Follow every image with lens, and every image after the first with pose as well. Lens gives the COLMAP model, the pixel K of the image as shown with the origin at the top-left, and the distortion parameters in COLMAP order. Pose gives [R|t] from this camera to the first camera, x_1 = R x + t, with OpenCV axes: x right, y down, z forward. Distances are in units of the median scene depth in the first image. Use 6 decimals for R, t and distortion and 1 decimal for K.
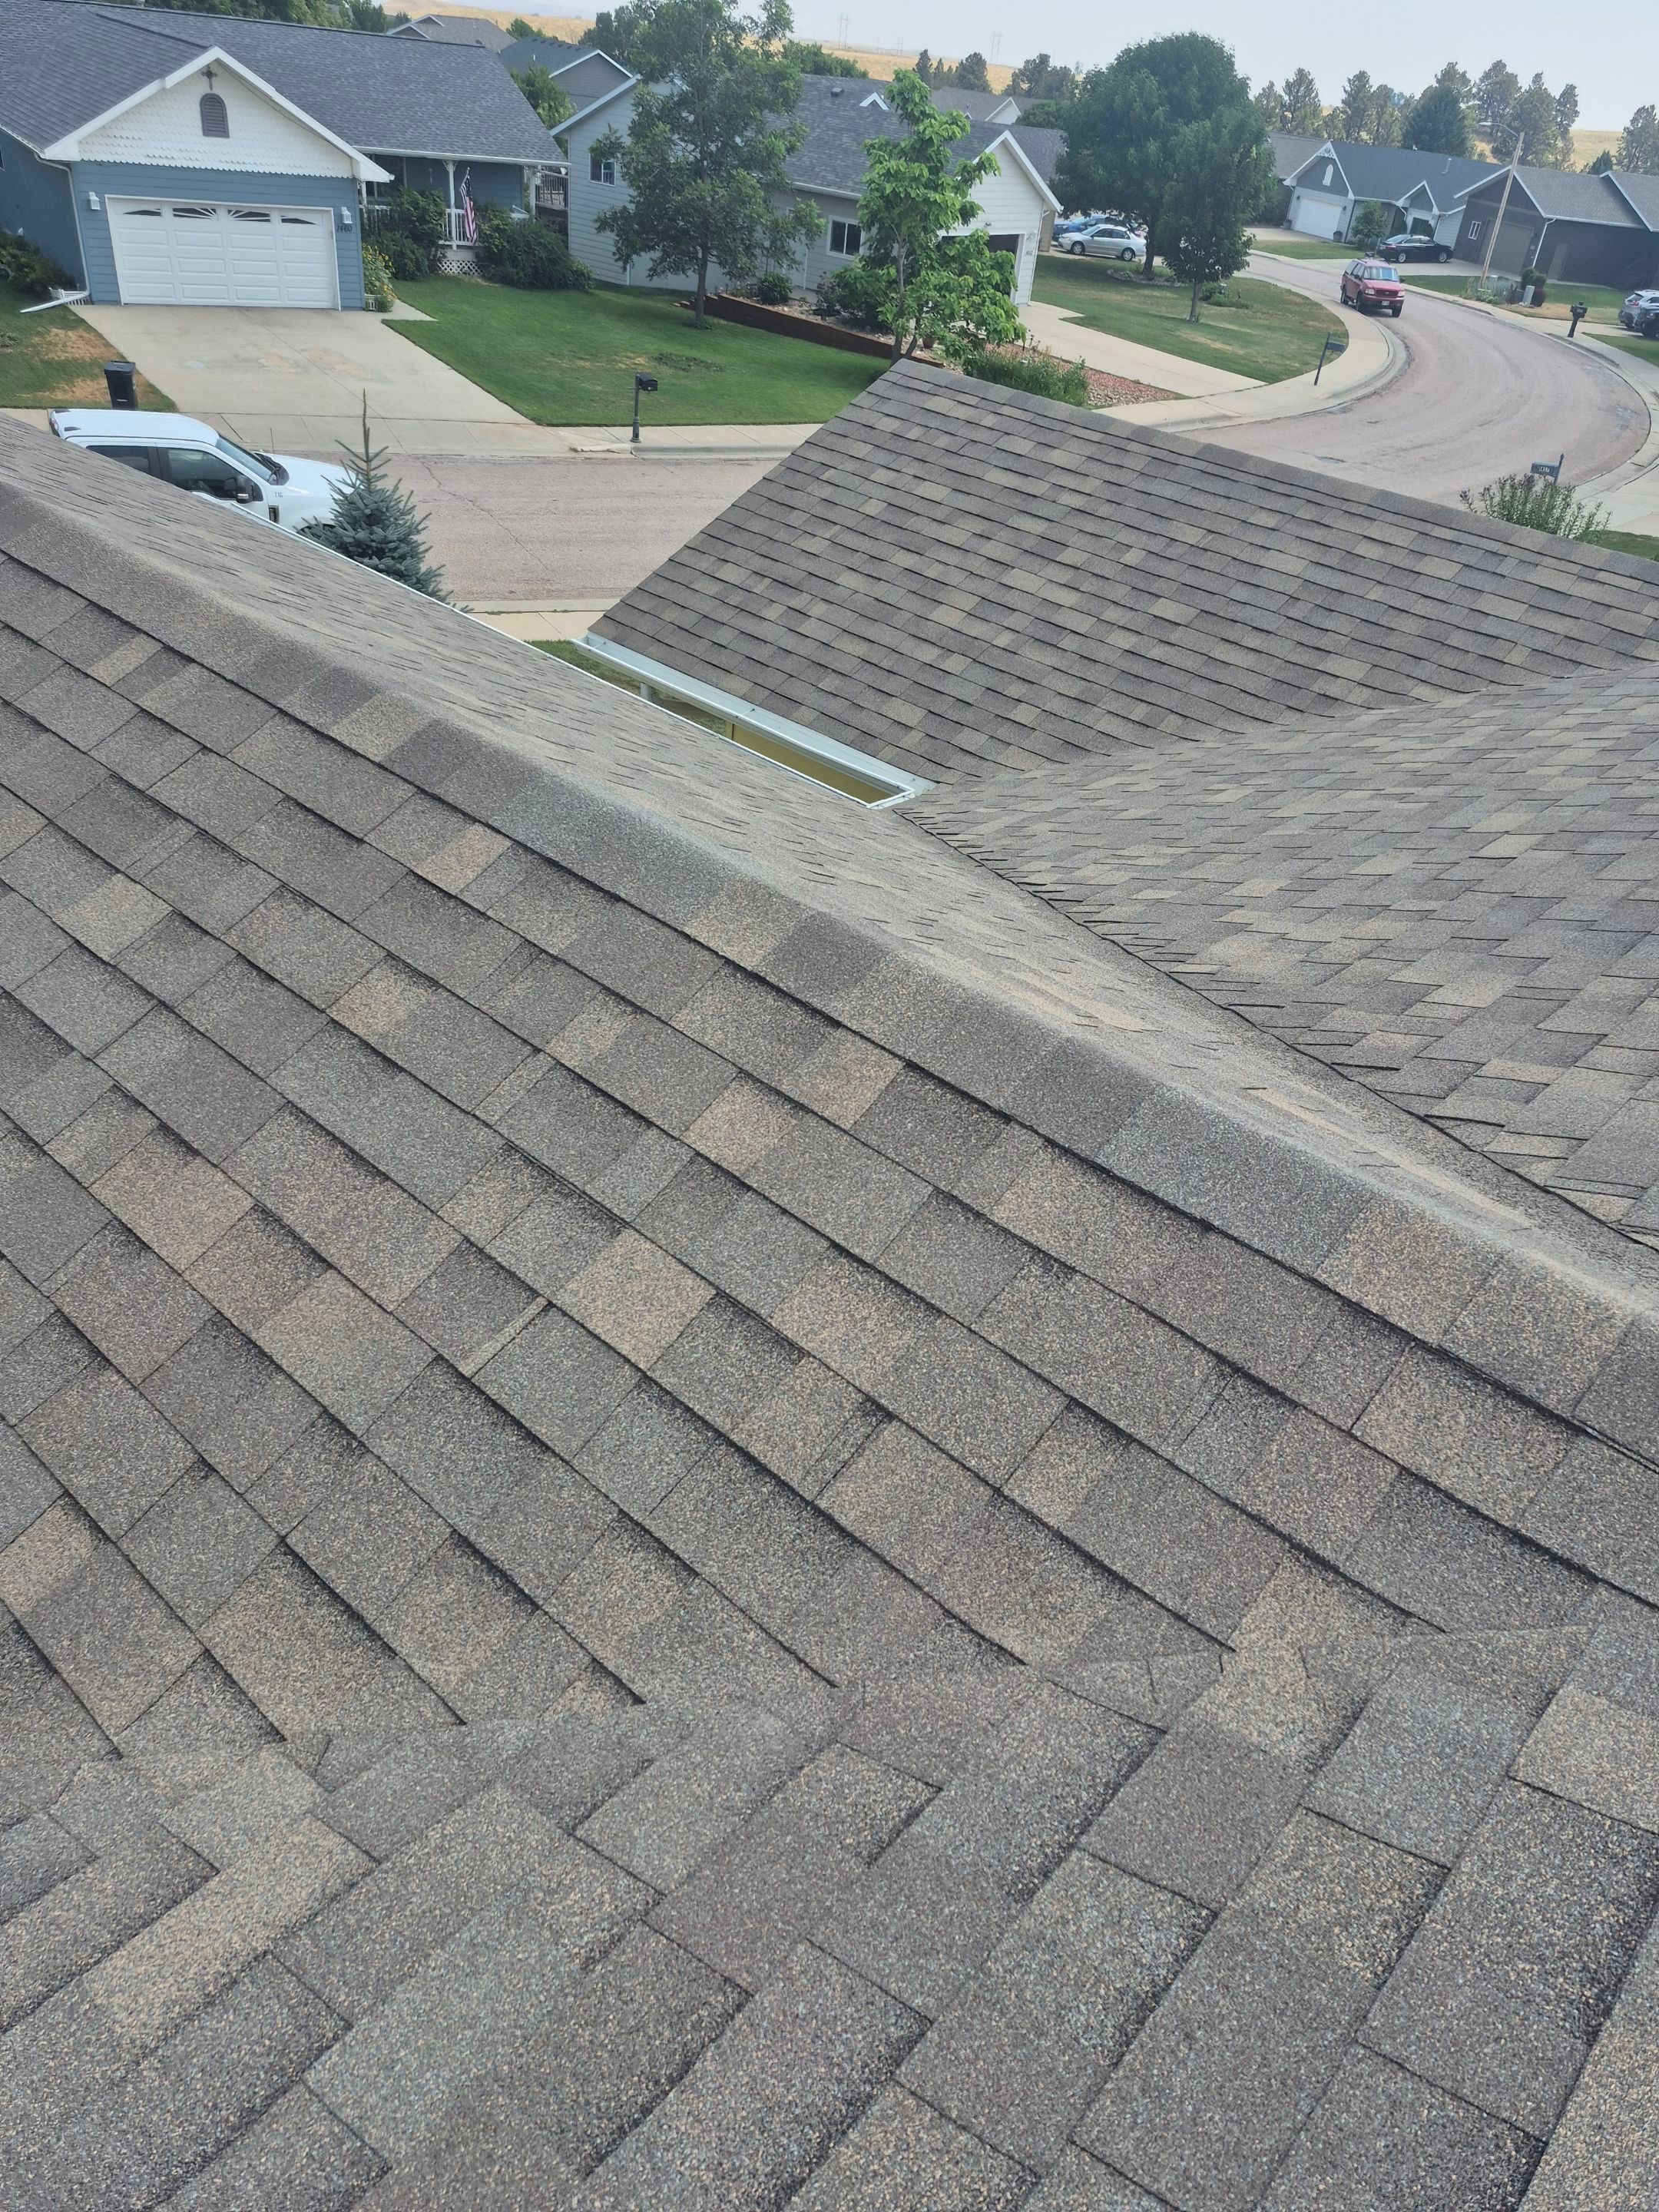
lens RADIAL K [[1551.8, 0, 849.9], [0, 1551.8, 1110.4], [0, 0, 1]] dist [0.039881, -0.031282]
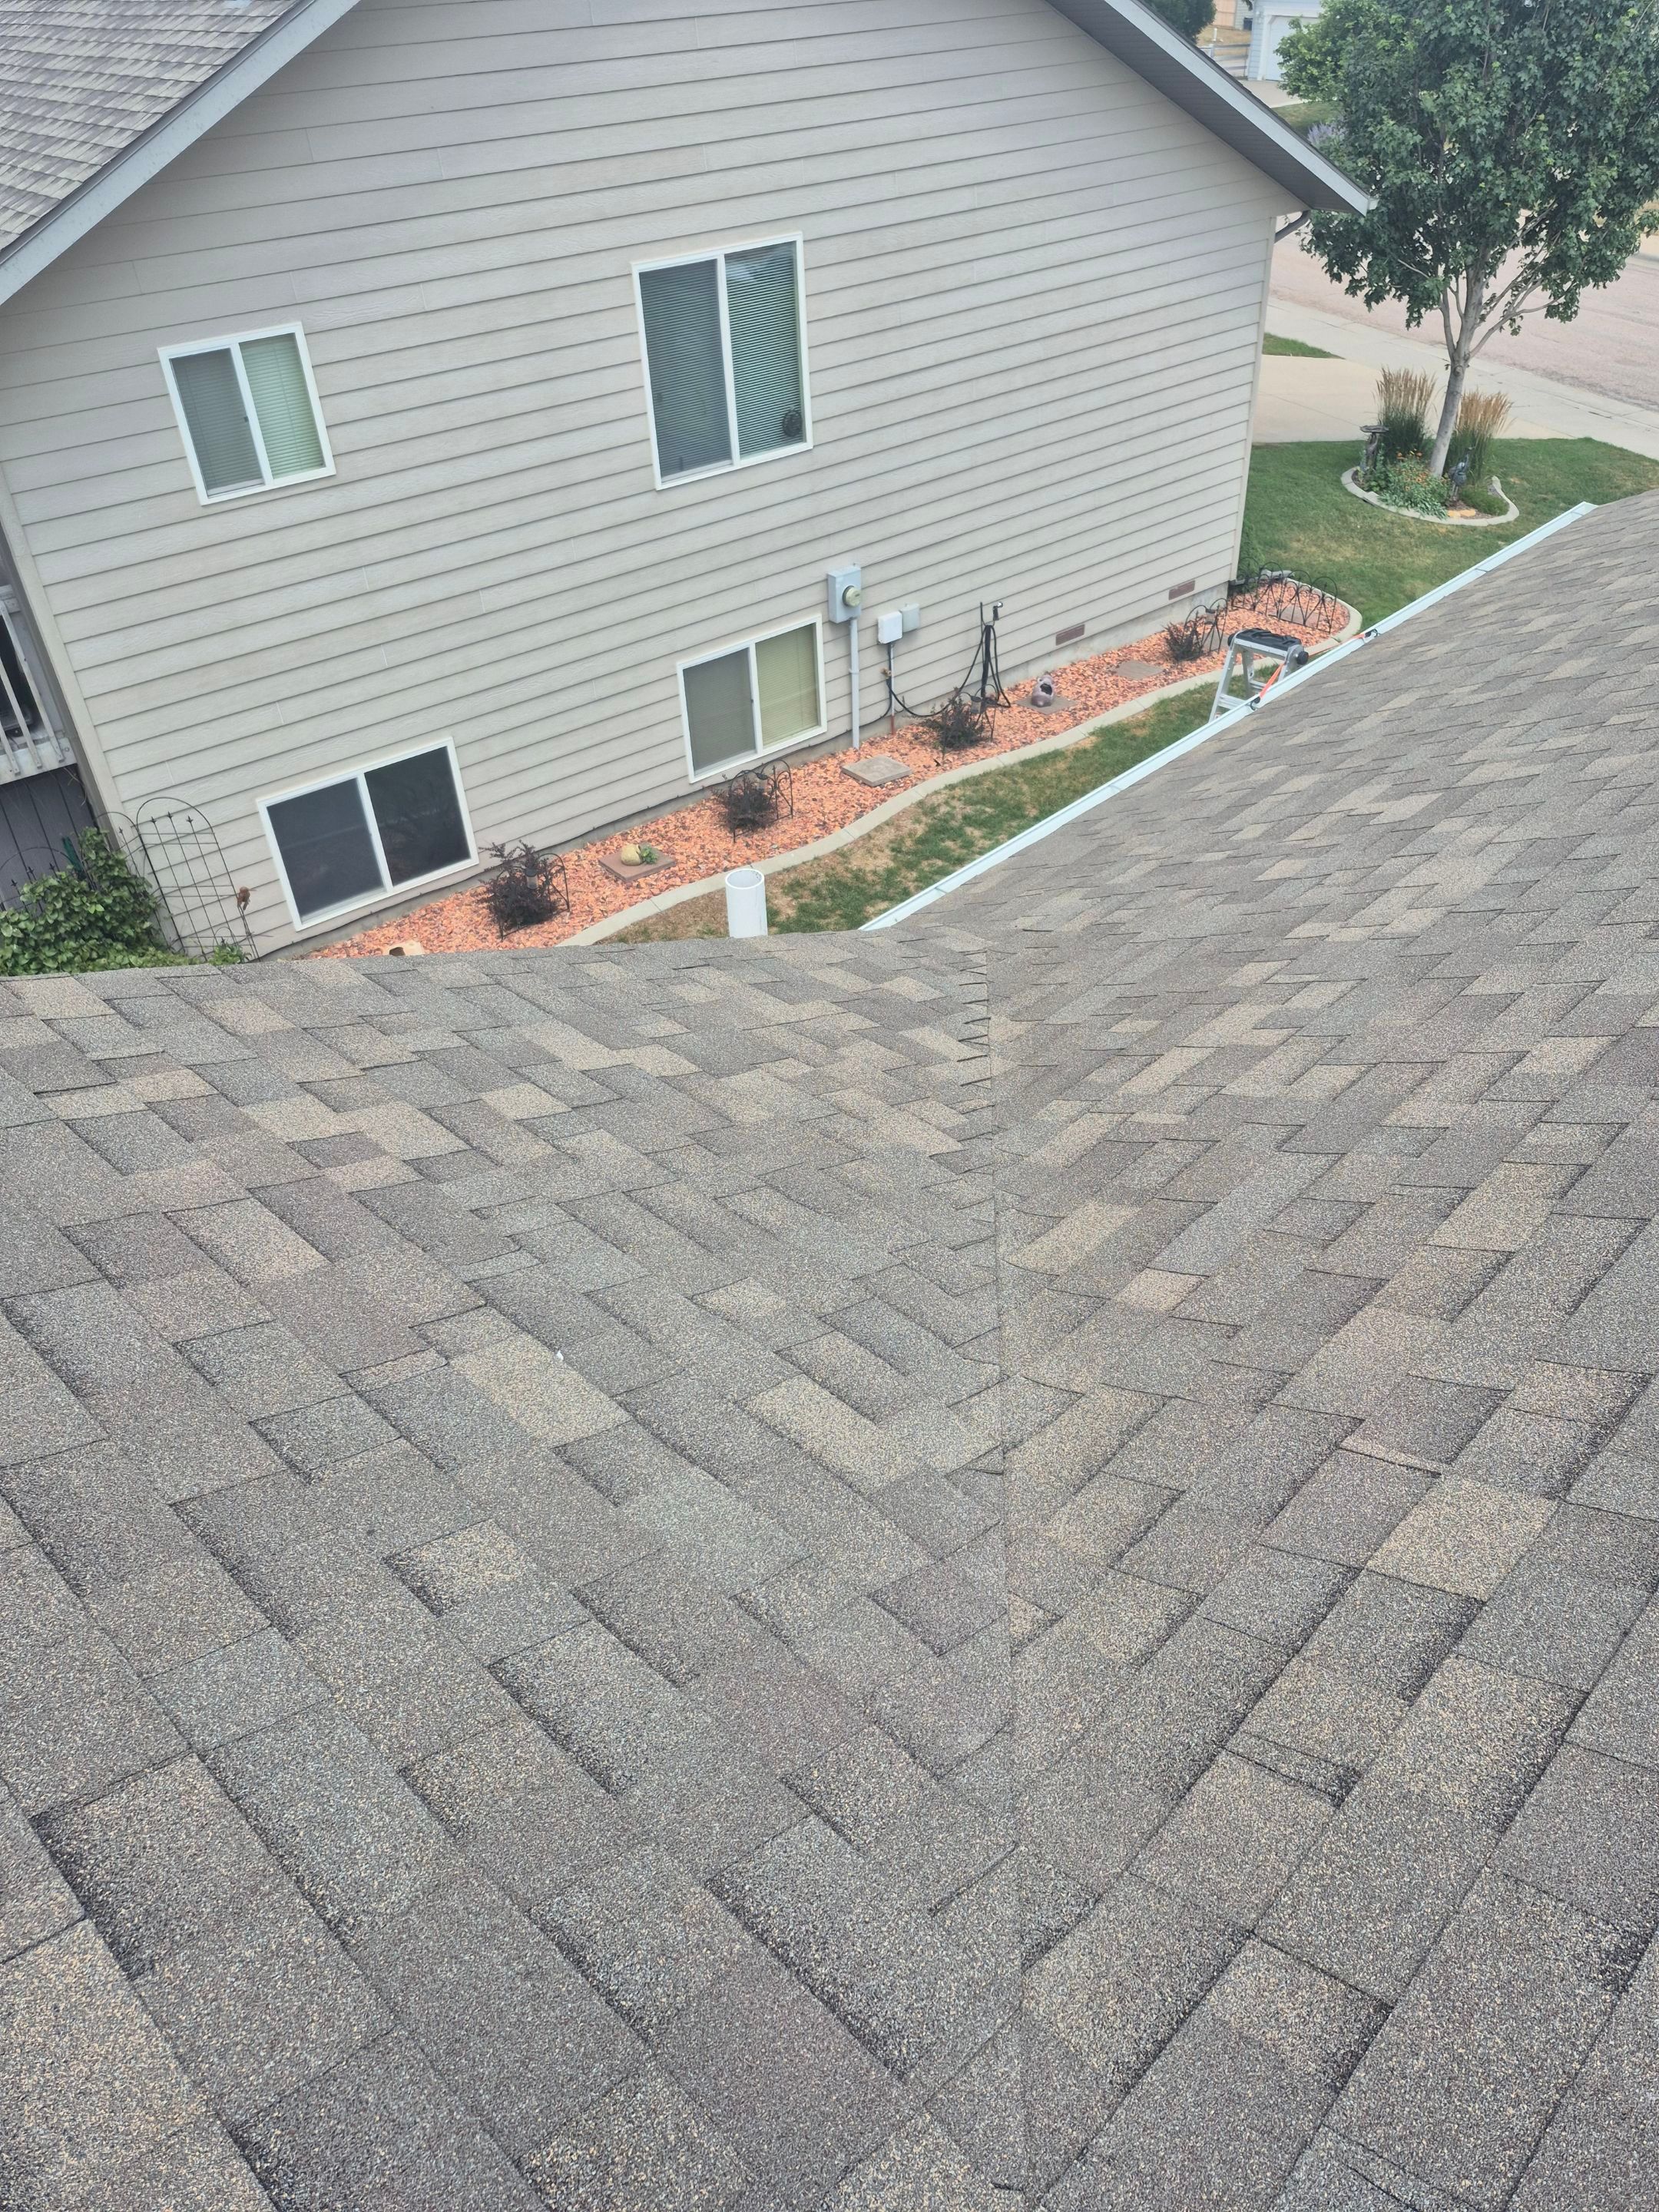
lens RADIAL K [[1551.8, 0, 848.9], [0, 1551.8, 1075.9], [0, 0, 1]] dist [0.039881, -0.031282]
pose [[-0.036502, 0.509128, -0.859916, 0.049504], [-0.536374, 0.716060, 0.446723, -0.027096], [0.843191, 0.477543, 0.246945, 0.037874]]
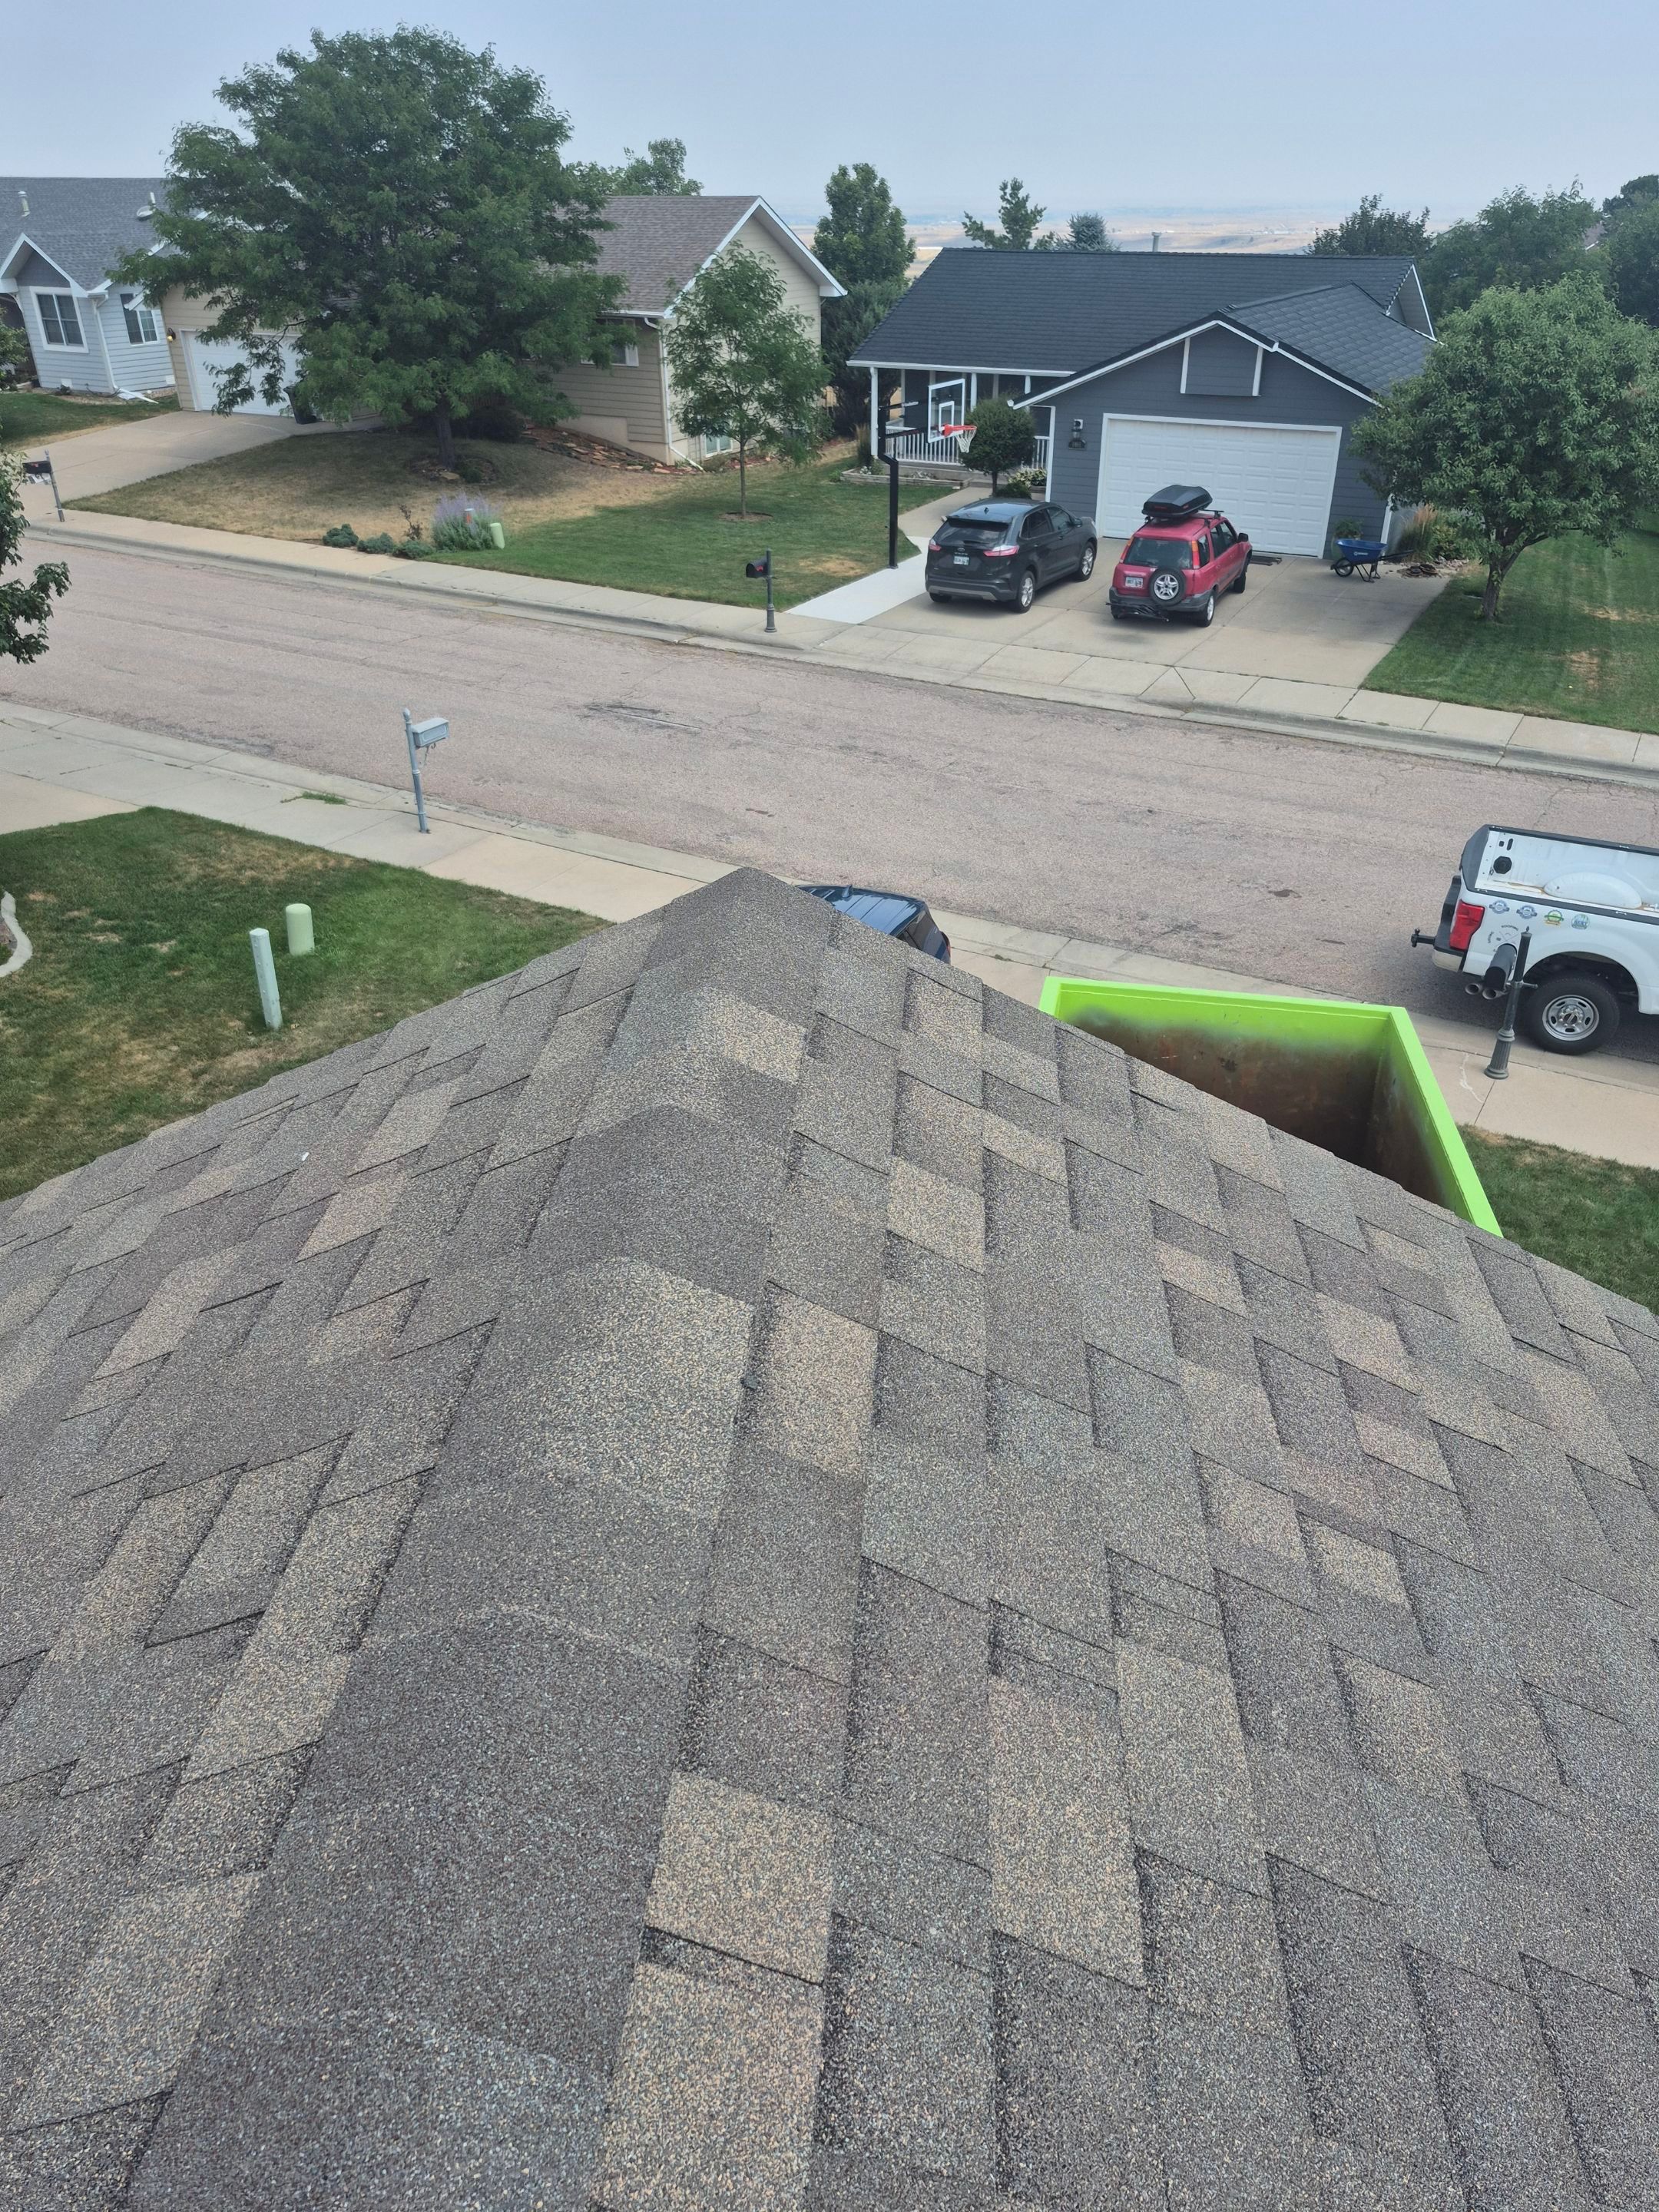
lens RADIAL K [[1551.8, 0, 827.3], [0, 1551.8, 1088.9], [0, 0, 1]] dist [0.039881, -0.031282]
pose [[0.598651, 0.306720, -0.739959, -0.199825], [-0.402076, 0.914037, 0.053584, -0.184864], [0.692785, 0.265442, 0.670514, 0.238681]]
